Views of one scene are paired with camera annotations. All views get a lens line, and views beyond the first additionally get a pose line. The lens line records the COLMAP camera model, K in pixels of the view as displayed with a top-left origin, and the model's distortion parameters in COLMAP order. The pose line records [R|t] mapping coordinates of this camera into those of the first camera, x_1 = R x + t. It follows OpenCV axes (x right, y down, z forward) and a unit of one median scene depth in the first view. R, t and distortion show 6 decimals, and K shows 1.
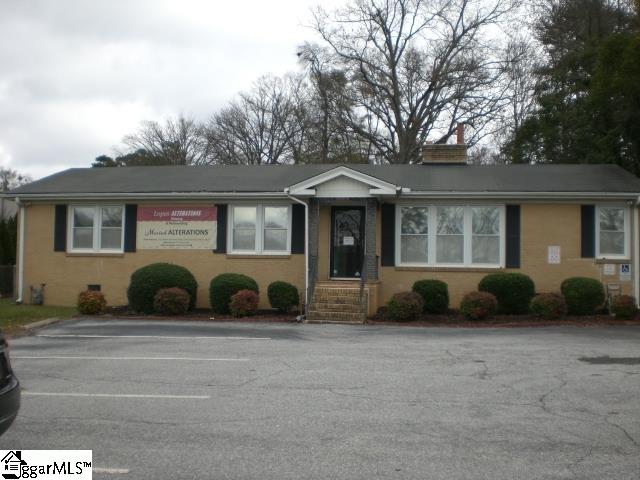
lens RADIAL K [[719.6, 0, 307.6], [0, 719.6, 252.4], [0, 0, 1]] dist [-0.070411, -0.198909]
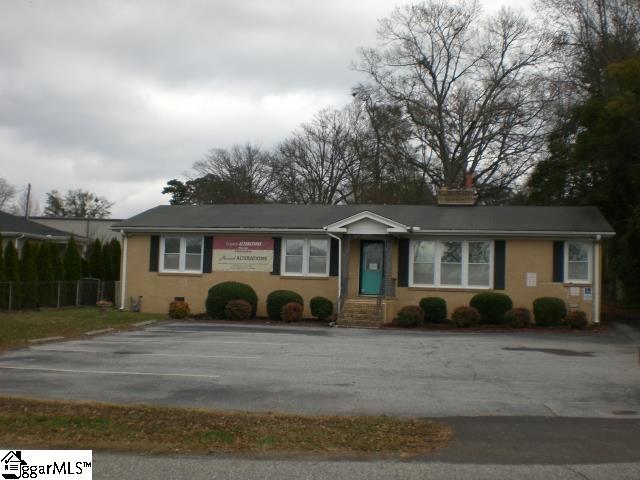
lens RADIAL K [[719.6, 0, 307.6], [0, 719.6, 252.4], [0, 0, 1]] dist [-0.070411, -0.198909]
pose [[0.995945, 0.011766, -0.089186, 0.054016], [-0.014368, 0.999488, -0.028597, -0.002837], [0.088804, 0.029763, 0.995604, -0.306533]]
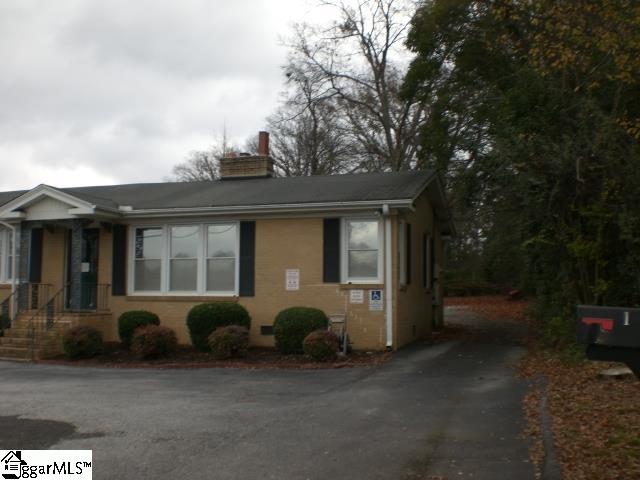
lens RADIAL K [[719.6, 0, 307.6], [0, 719.6, 252.4], [0, 0, 1]] dist [-0.070411, -0.198909]
pose [[0.988839, -0.021854, -0.147379, 0.461356], [0.016365, 0.999130, -0.038355, 0.003782], [0.148089, 0.035515, 0.988336, 0.161607]]
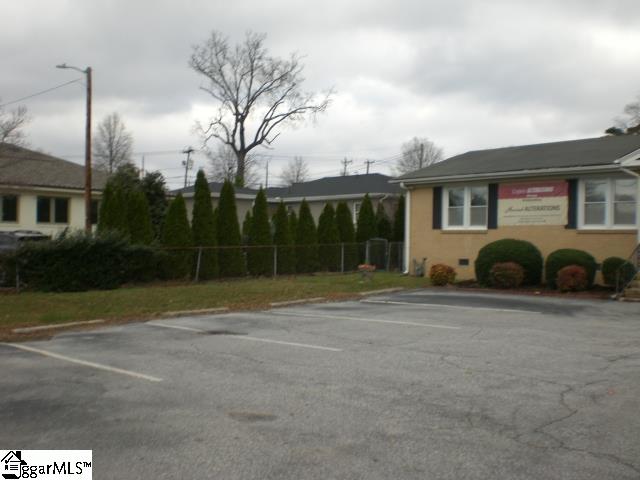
lens RADIAL K [[719.6, 0, 307.6], [0, 719.6, 252.4], [0, 0, 1]] dist [-0.070411, -0.198909]
pose [[0.749837, 0.004148, -0.661610, 0.260075], [0.018742, 0.999446, 0.027508, 0.000377], [0.661357, -0.033026, 0.749344, 0.022132]]
